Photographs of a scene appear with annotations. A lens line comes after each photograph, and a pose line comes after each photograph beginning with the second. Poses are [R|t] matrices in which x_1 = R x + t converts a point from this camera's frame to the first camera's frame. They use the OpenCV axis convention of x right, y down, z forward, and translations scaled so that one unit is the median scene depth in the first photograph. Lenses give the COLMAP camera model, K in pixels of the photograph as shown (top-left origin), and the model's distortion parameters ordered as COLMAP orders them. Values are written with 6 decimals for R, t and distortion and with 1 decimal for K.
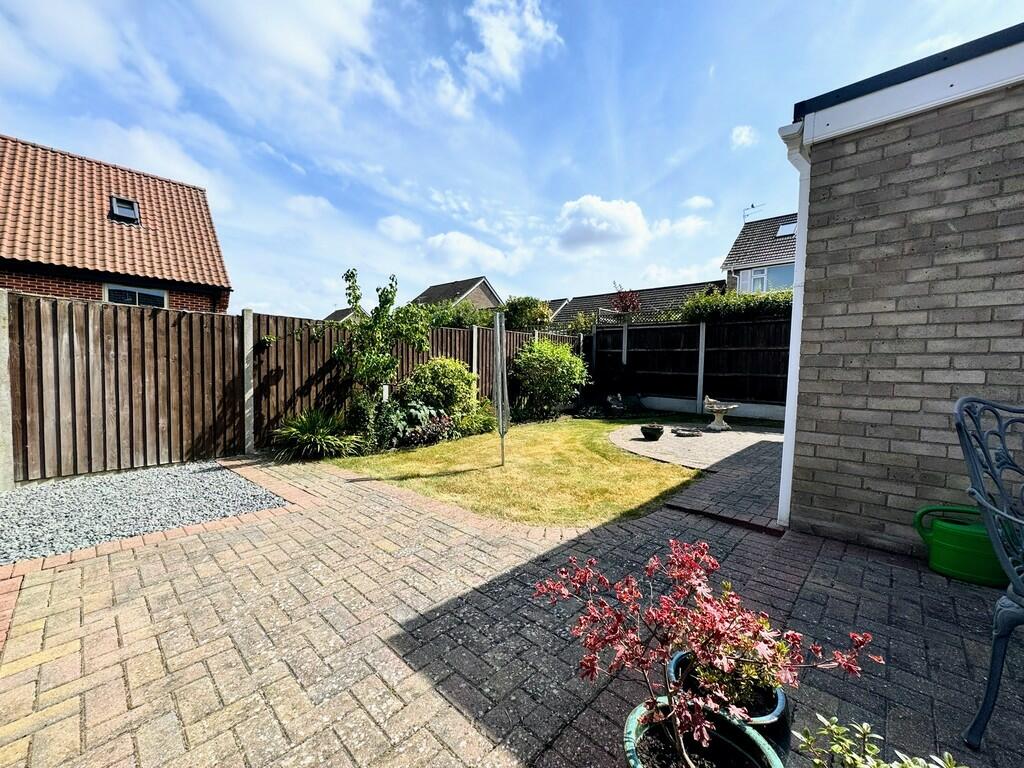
lens RADIAL K [[412.1, 0, 514.0], [0, 412.1, 384.1], [0, 0, 1]] dist [-0.003121, -0.000611]
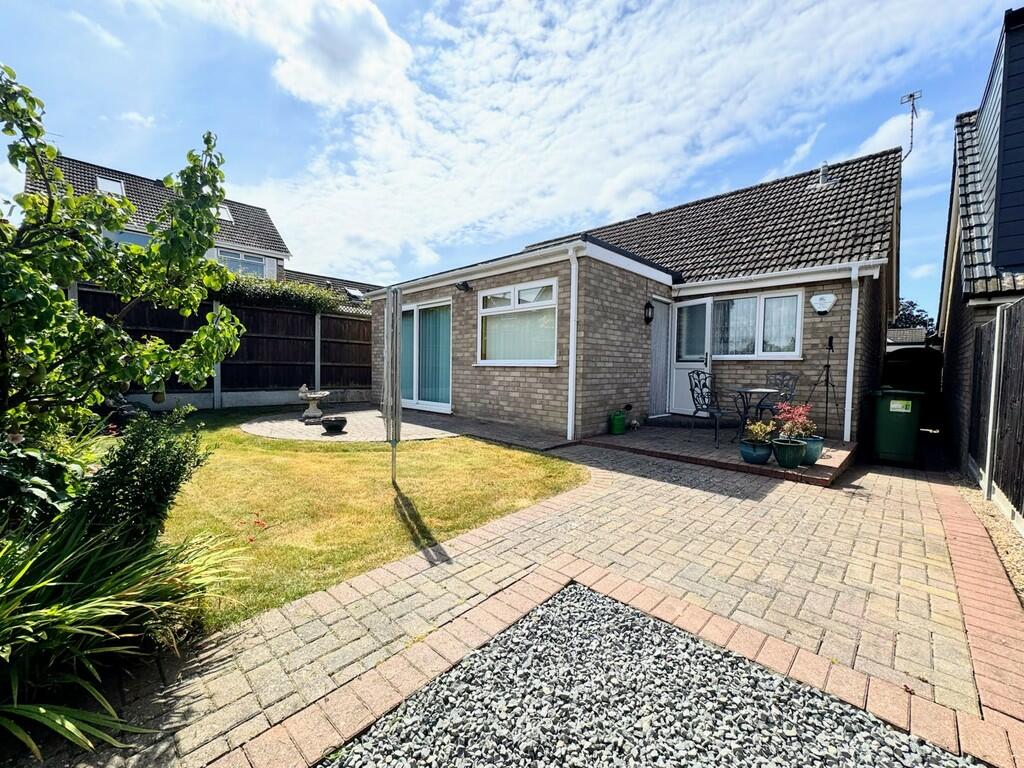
lens RADIAL K [[412.1, 0, 513.8], [0, 412.1, 384.9], [0, 0, 1]] dist [-0.003121, -0.000611]
pose [[0.010565, -0.063596, 0.997920, -1.573104], [0.023344, 0.997719, 0.063336, -0.066120], [-0.999672, 0.022626, 0.012026, 1.481651]]
